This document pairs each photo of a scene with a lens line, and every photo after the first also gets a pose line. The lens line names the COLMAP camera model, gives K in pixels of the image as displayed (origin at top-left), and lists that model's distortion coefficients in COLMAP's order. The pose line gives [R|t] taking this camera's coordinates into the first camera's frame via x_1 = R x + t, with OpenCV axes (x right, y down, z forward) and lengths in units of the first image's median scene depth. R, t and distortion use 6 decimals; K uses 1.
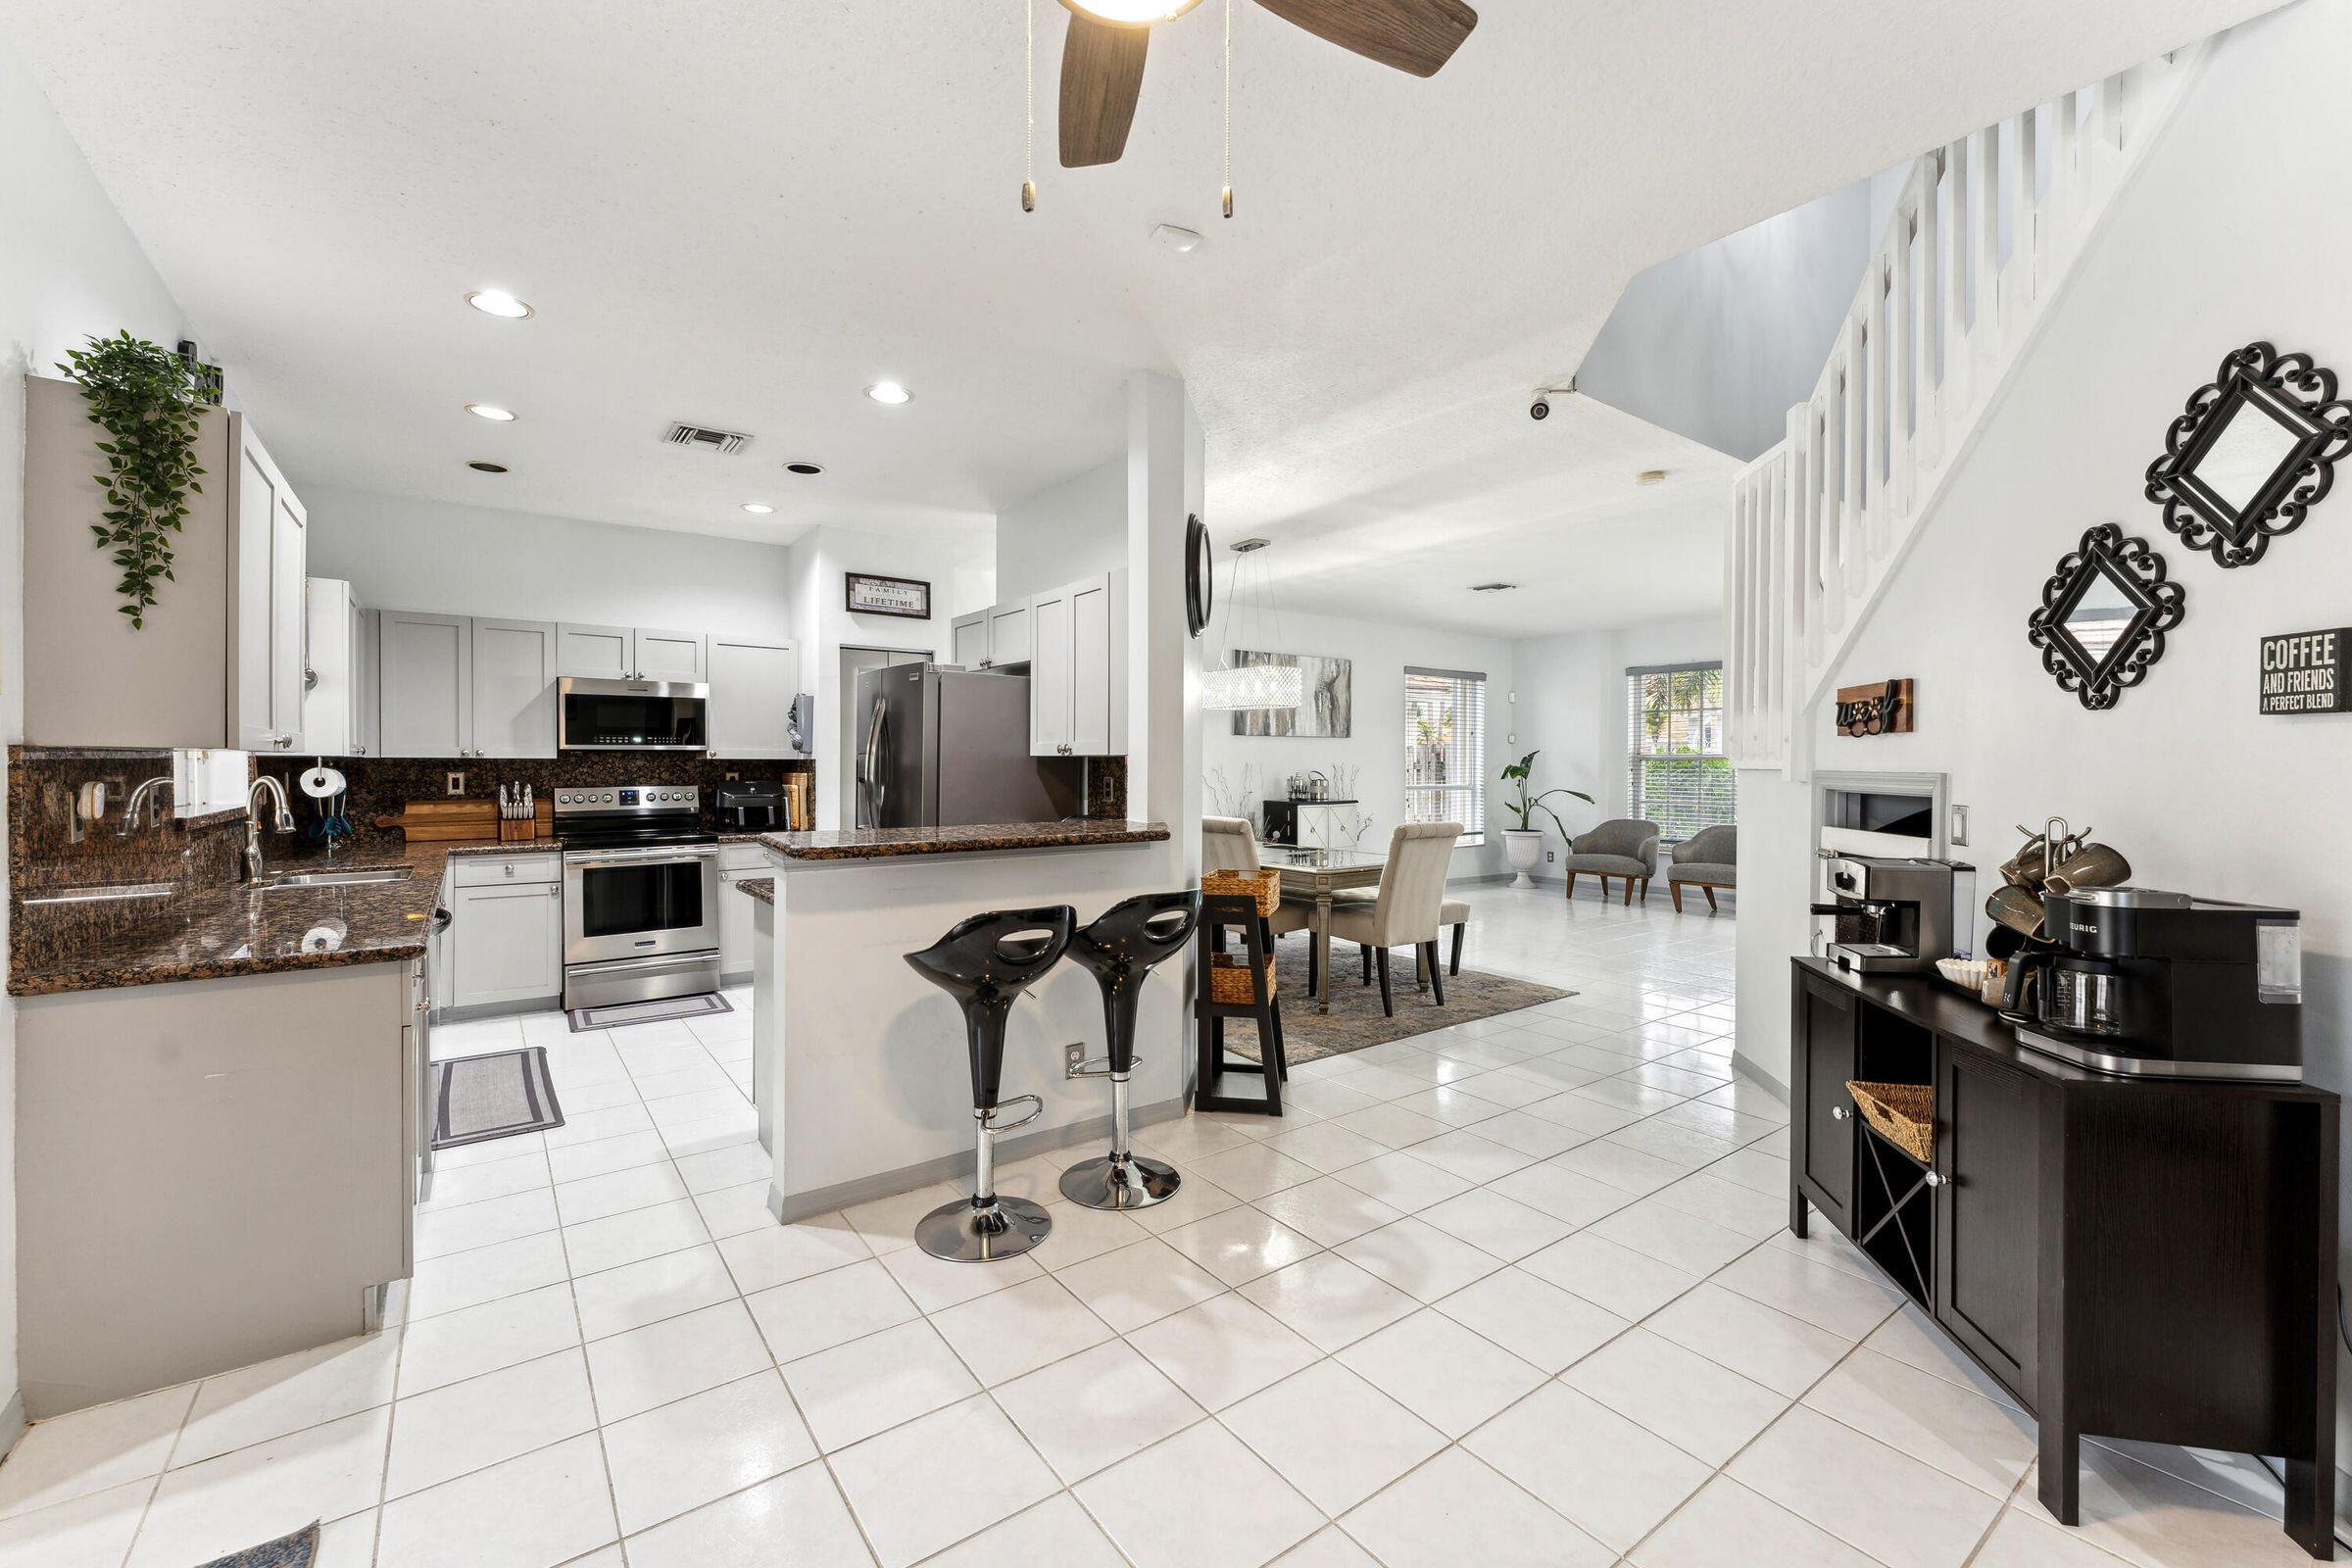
lens RADIAL K [[966.6, 0, 1176.0], [0, 966.6, 784.0], [0, 0, 1]] dist [-0.001121, -0.000014]
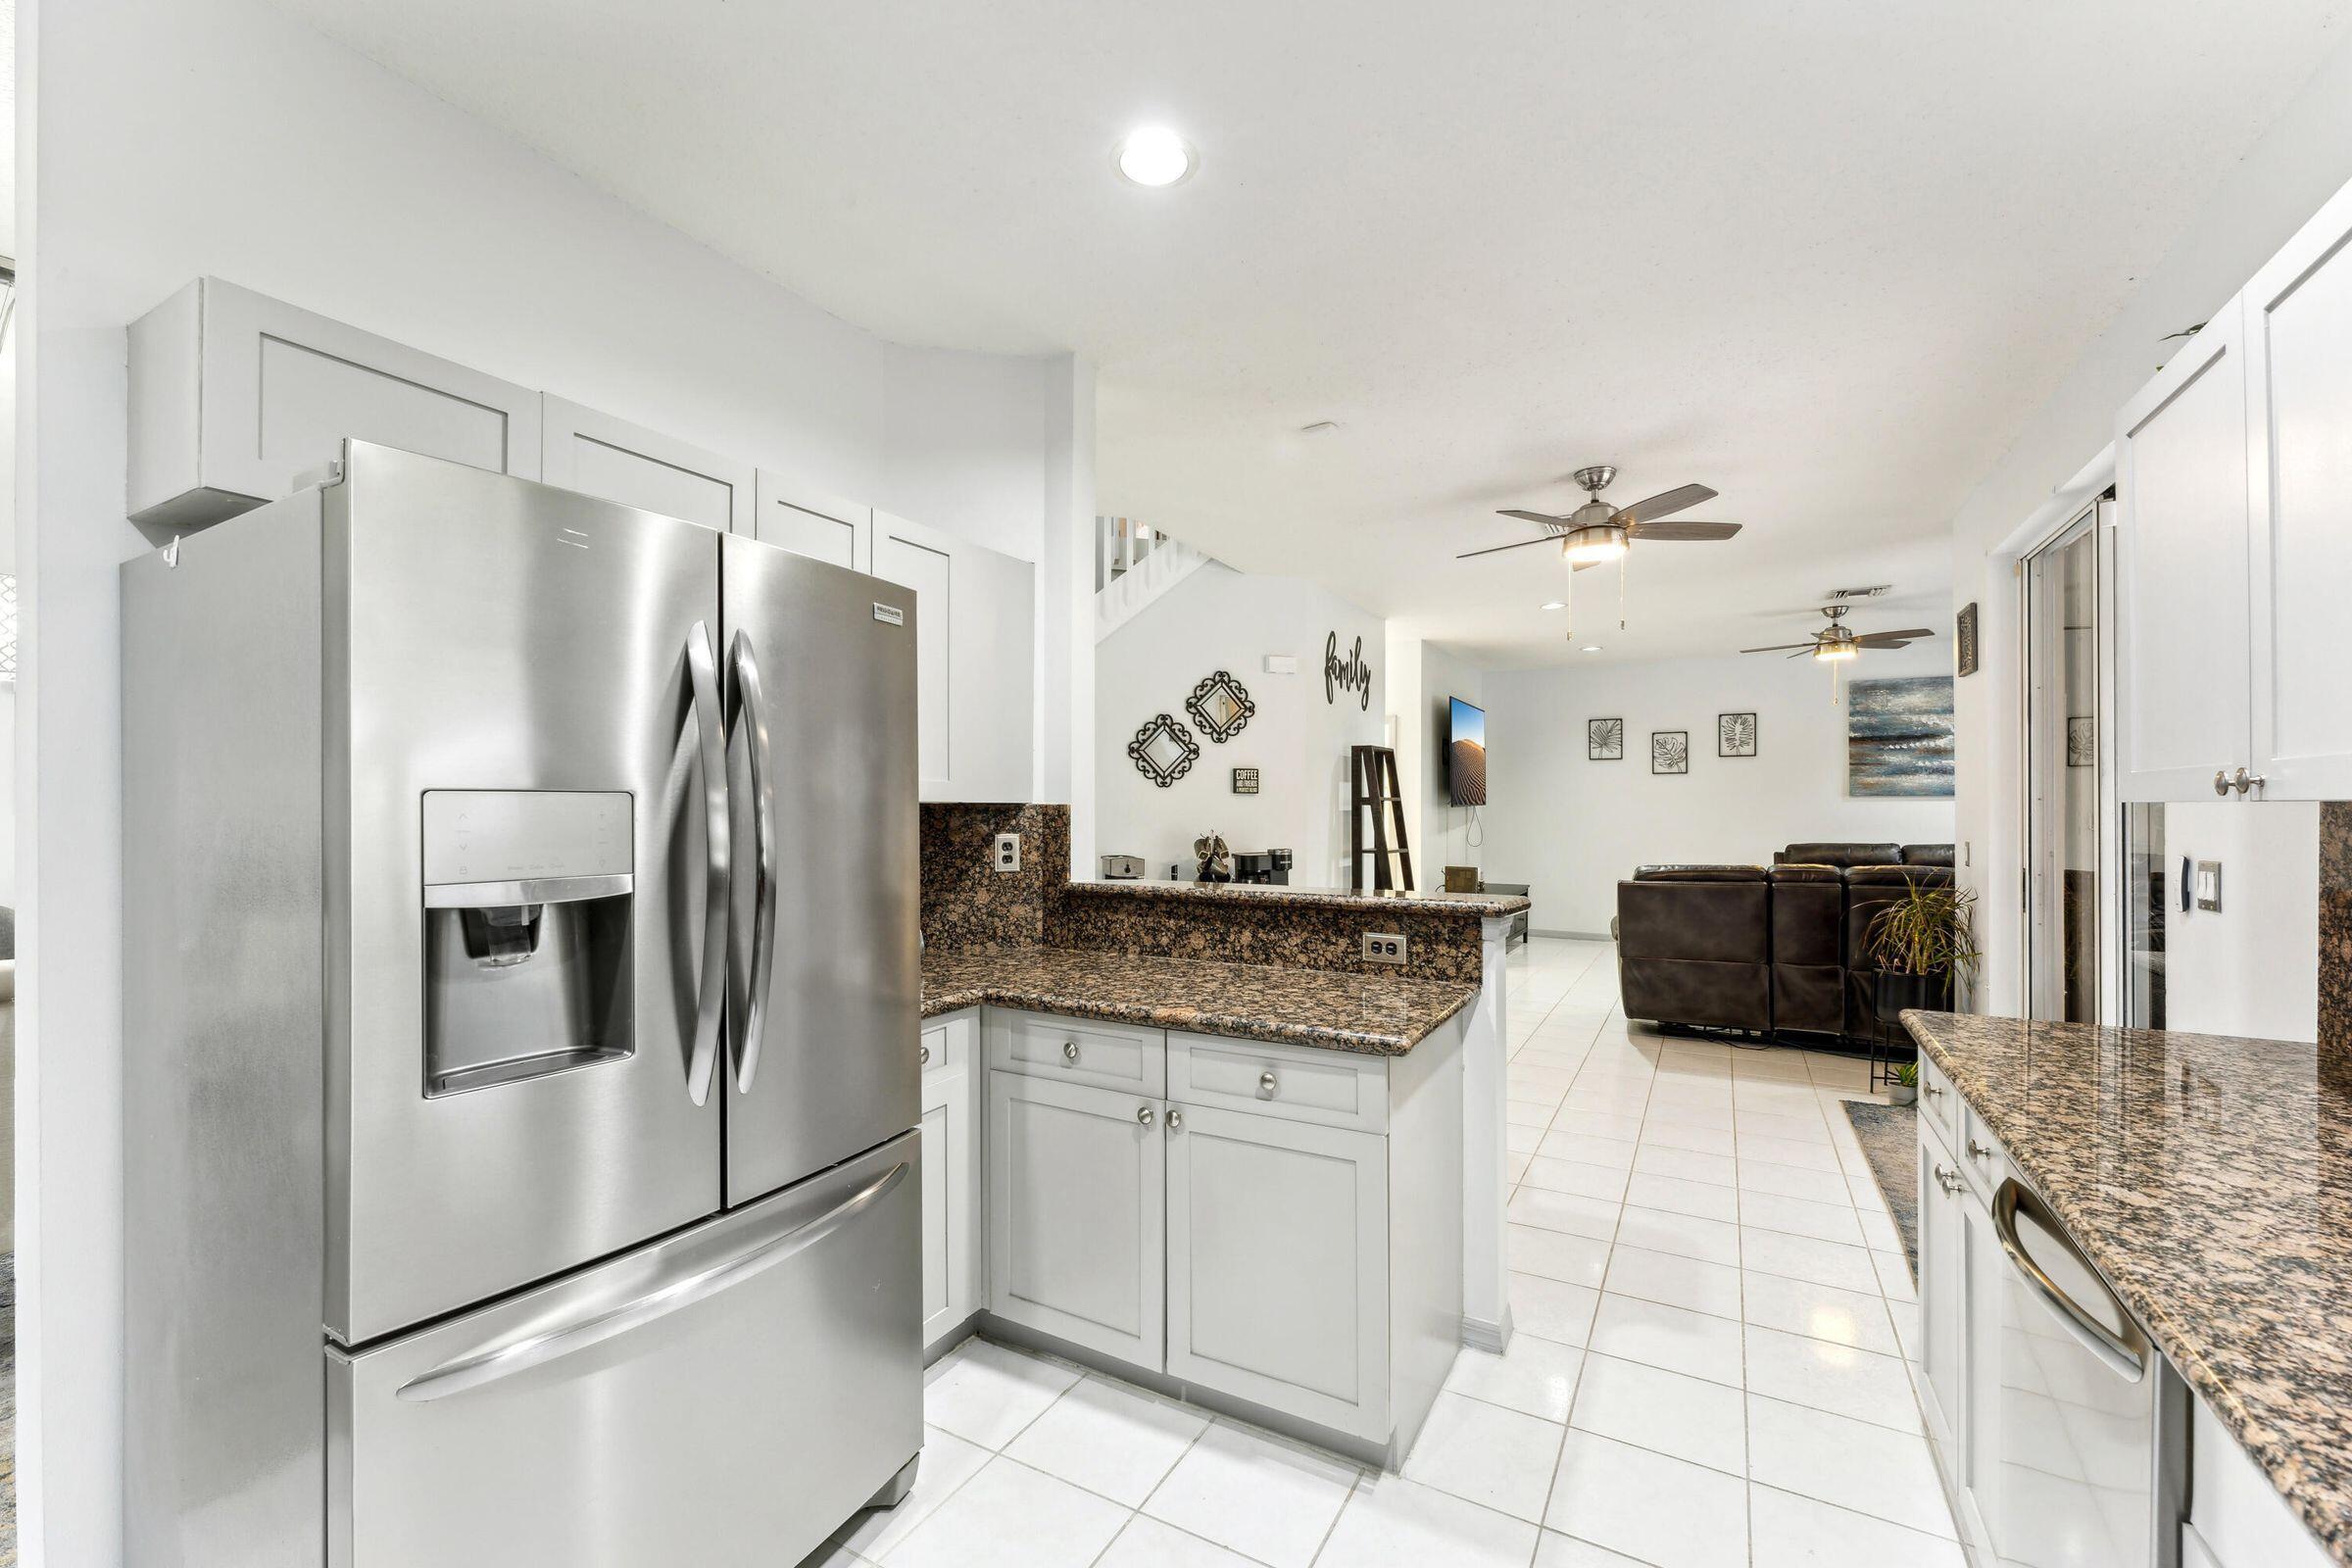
lens RADIAL K [[963.3, 0, 1170.5], [0, 963.3, 810.1], [0, 0, 1]] dist [0.000609, 0.000110]
pose [[-0.409240, -0.005251, 0.912412, -0.602712], [0.021954, 0.999637, 0.015600, -0.025737], [-0.912163, 0.026415, -0.408976, 0.907558]]
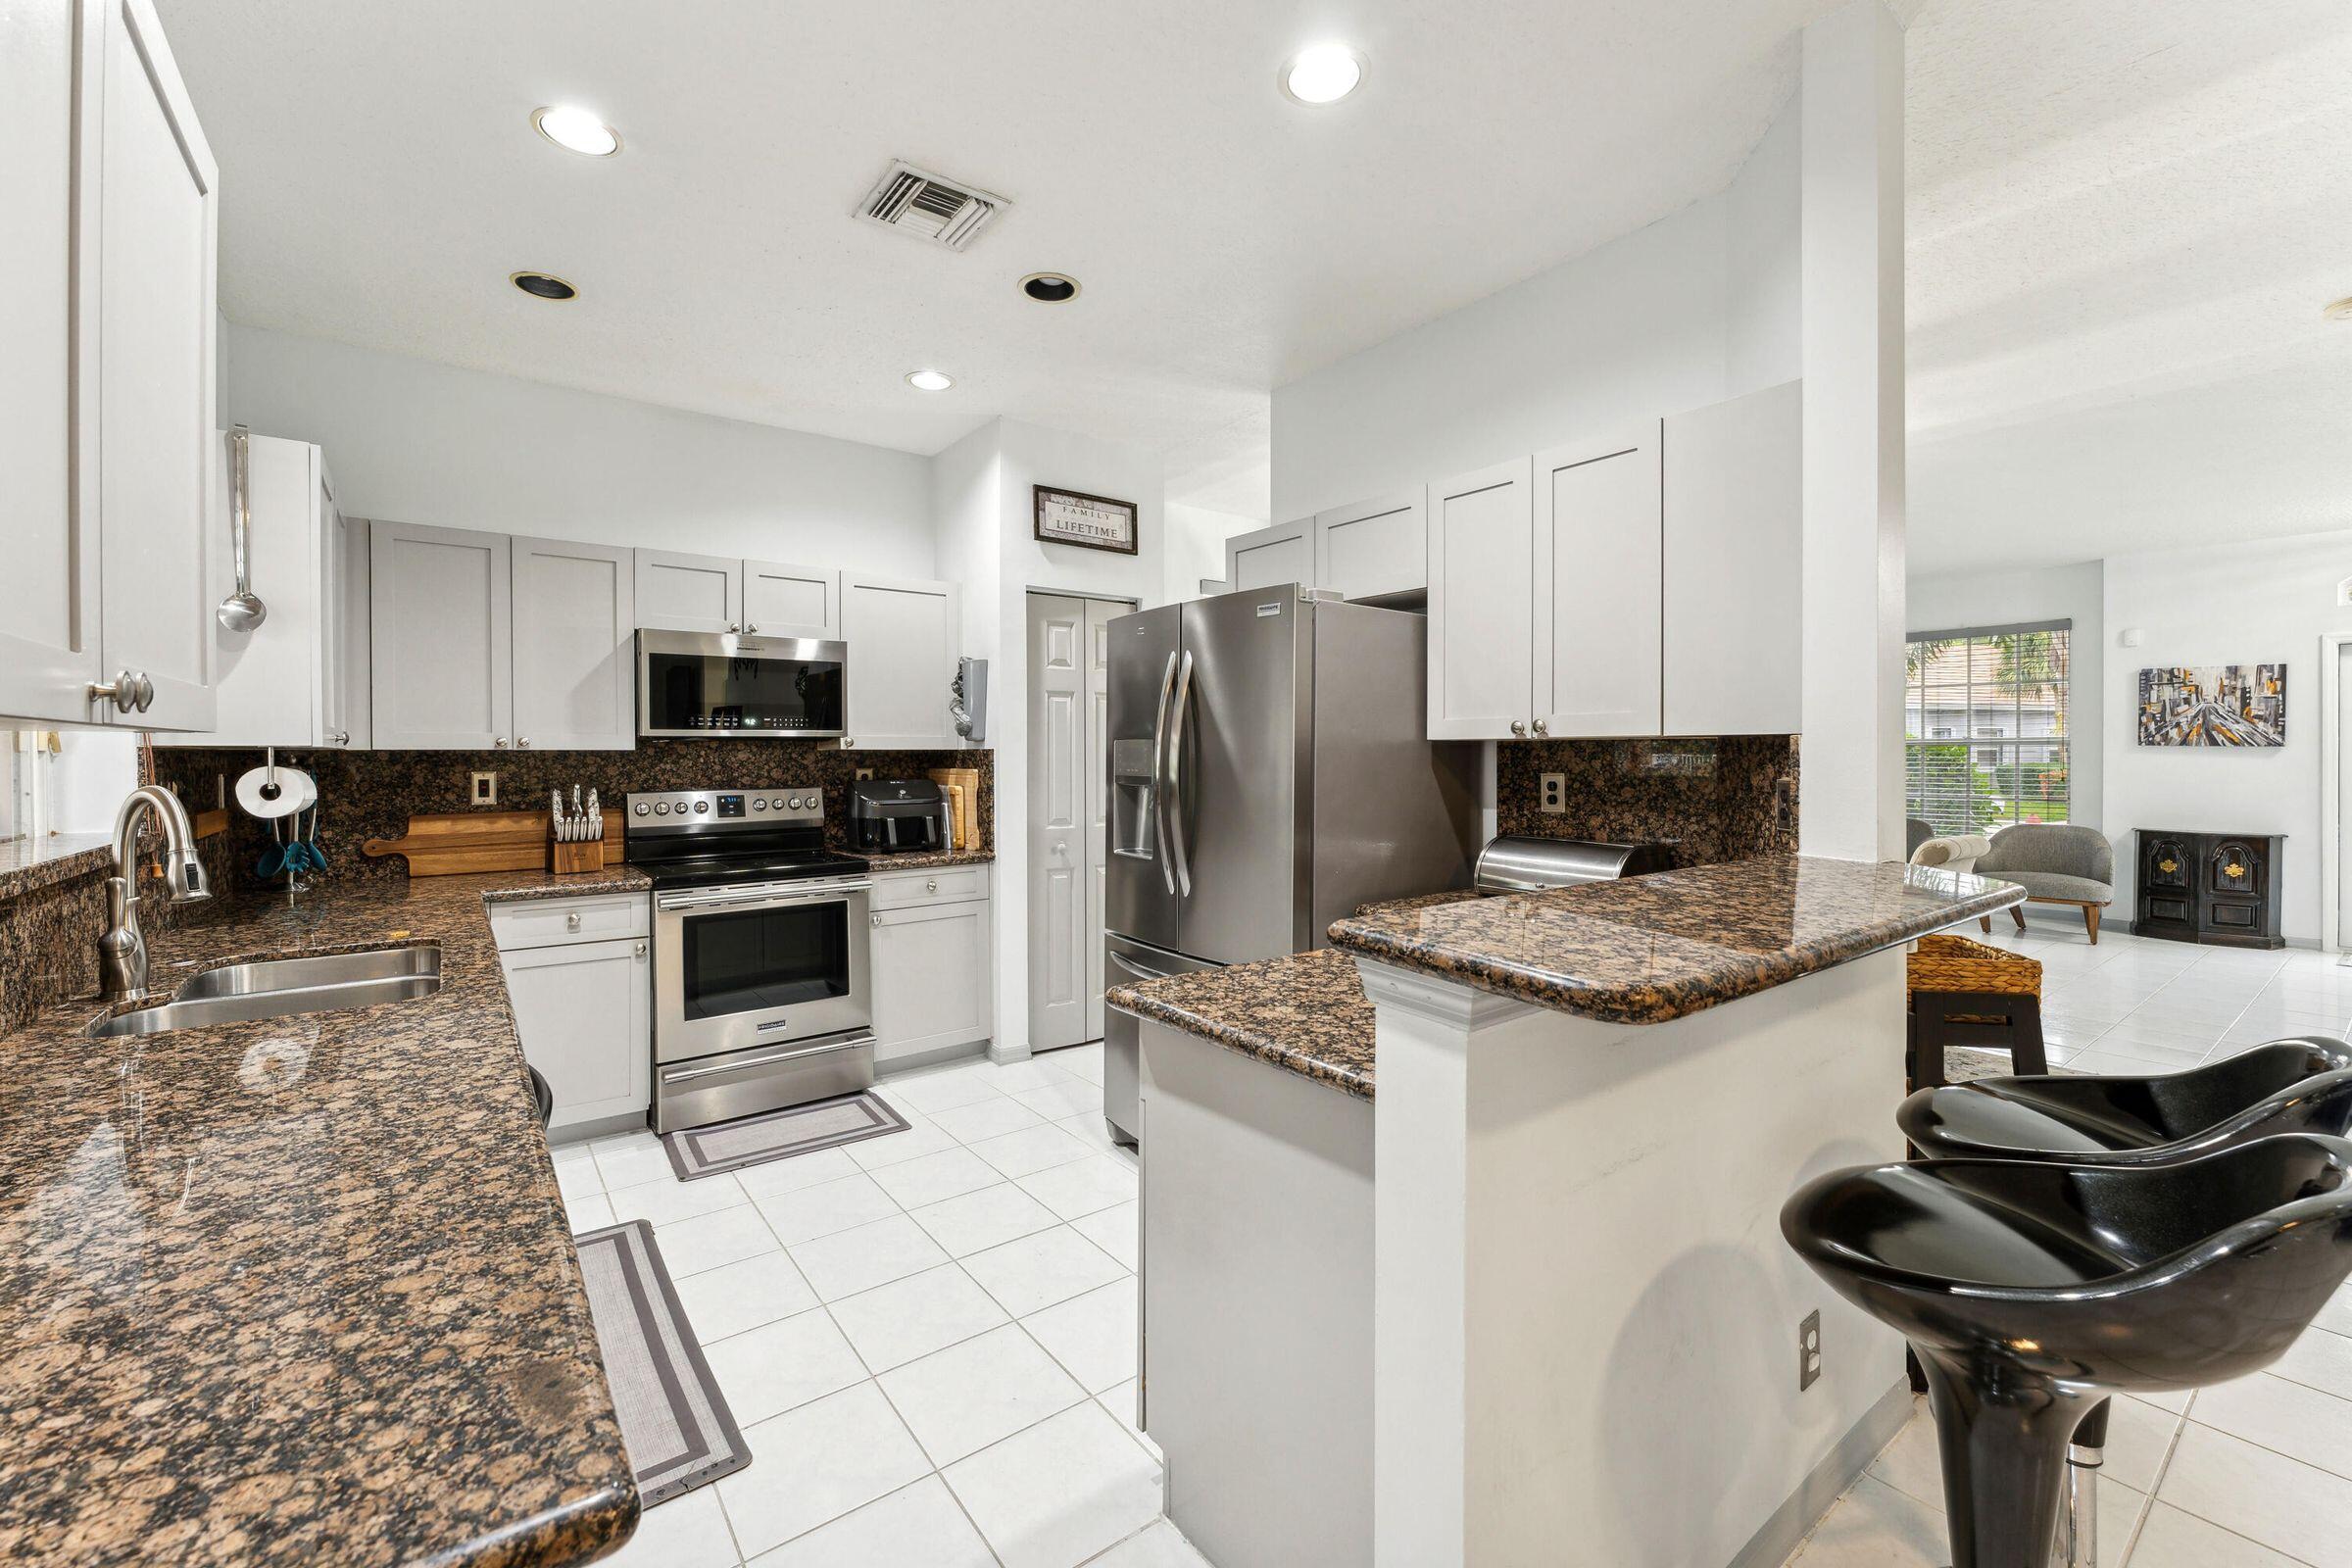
lens RADIAL K [[967.4, 0, 1174.9], [0, 967.4, 771.6], [0, 0, 1]] dist [0.001003, -0.000187]
pose [[0.999872, -0.006545, 0.014612, -0.289494], [0.006597, 0.999972, -0.003541, -0.006737], [-0.014588, 0.003637, 0.999887, 0.337370]]
